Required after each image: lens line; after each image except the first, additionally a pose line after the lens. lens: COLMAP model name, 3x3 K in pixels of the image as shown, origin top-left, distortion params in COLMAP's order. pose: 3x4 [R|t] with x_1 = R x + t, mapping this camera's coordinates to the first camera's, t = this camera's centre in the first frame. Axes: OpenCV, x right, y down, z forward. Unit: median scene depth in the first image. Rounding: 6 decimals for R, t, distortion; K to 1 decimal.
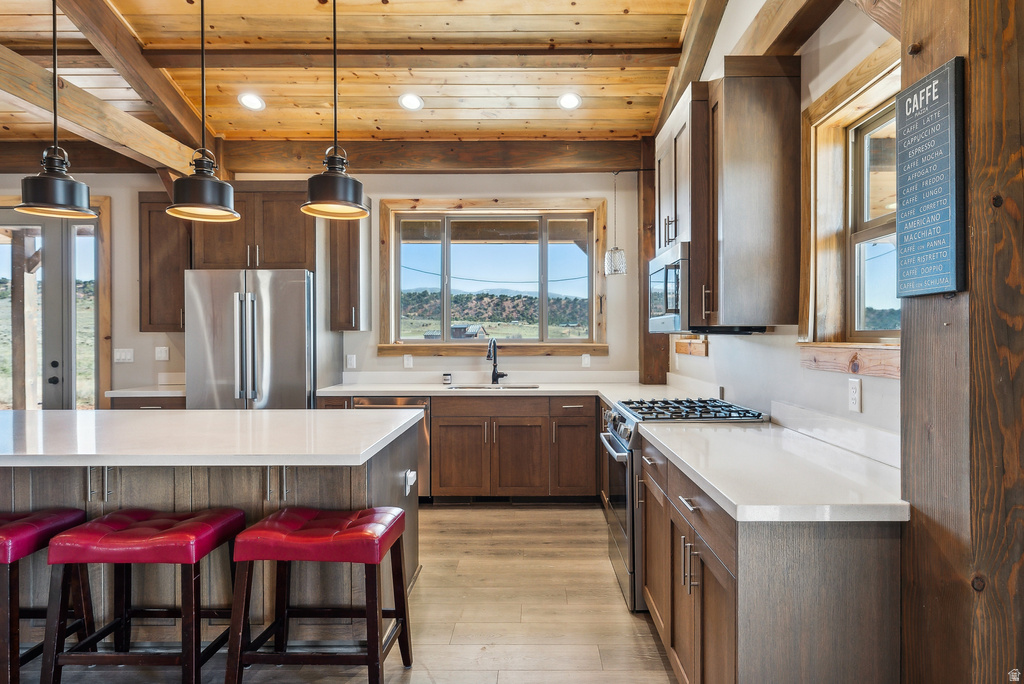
lens RADIAL K [[583.2, 0, 534.5], [0, 583.2, 341.5], [0, 0, 1]] dist [0.002489, 0.000356]
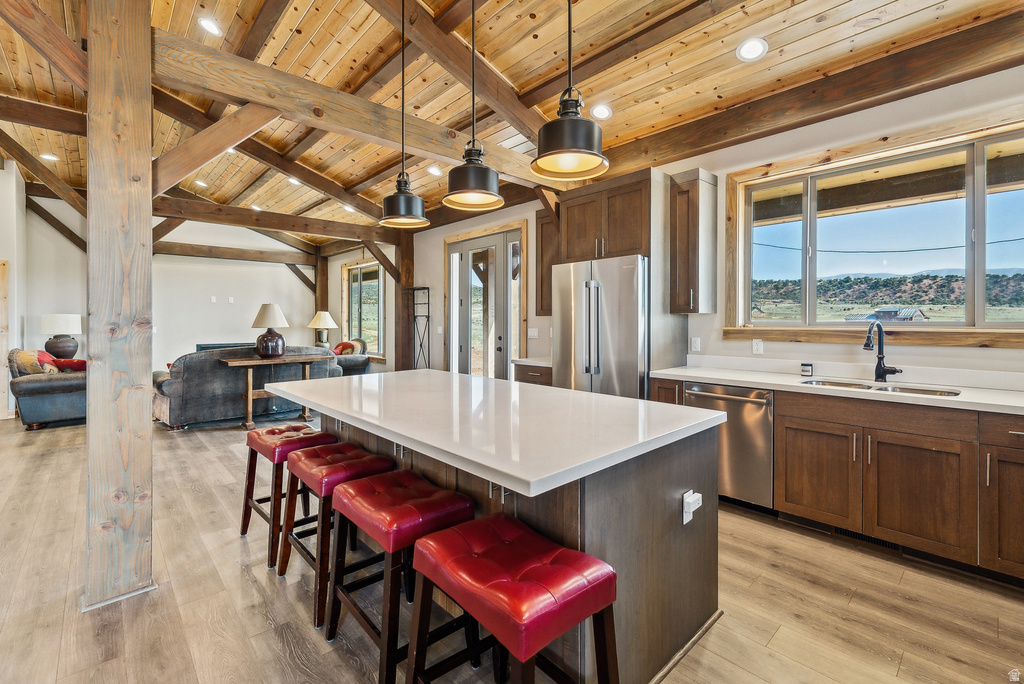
lens RADIAL K [[449.2, 0, 509.5], [0, 449.2, 323.3], [0, 0, 1]] dist [0.000453, 0.000383]
pose [[0.674592, 0.004992, -0.738174, 0.040649], [-0.006183, 0.999980, 0.001113, -0.000464], [0.738165, 0.003813, 0.674609, 0.276364]]
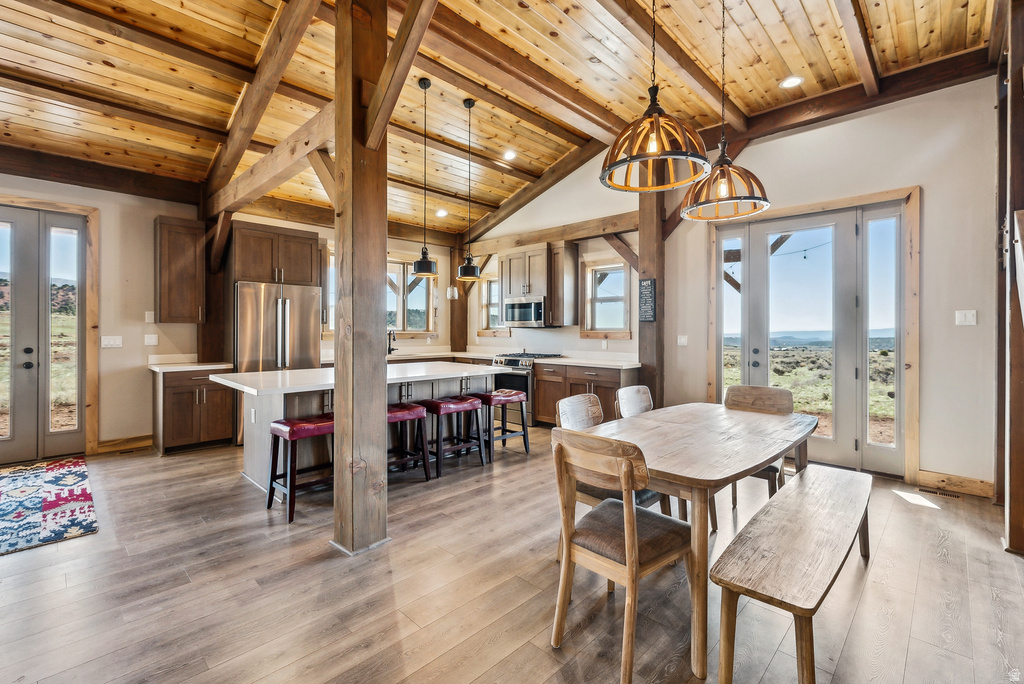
lens RADIAL K [[453.1, 0, 511.0], [0, 453.1, 330.2], [0, 0, 1]] dist [0.001000, 0.000198]
pose [[0.698959, 0.003669, 0.715153, -0.887093], [0.000616, 0.999983, -0.005732, 0.006541], [-0.715162, 0.004447, 0.698945, -0.275719]]
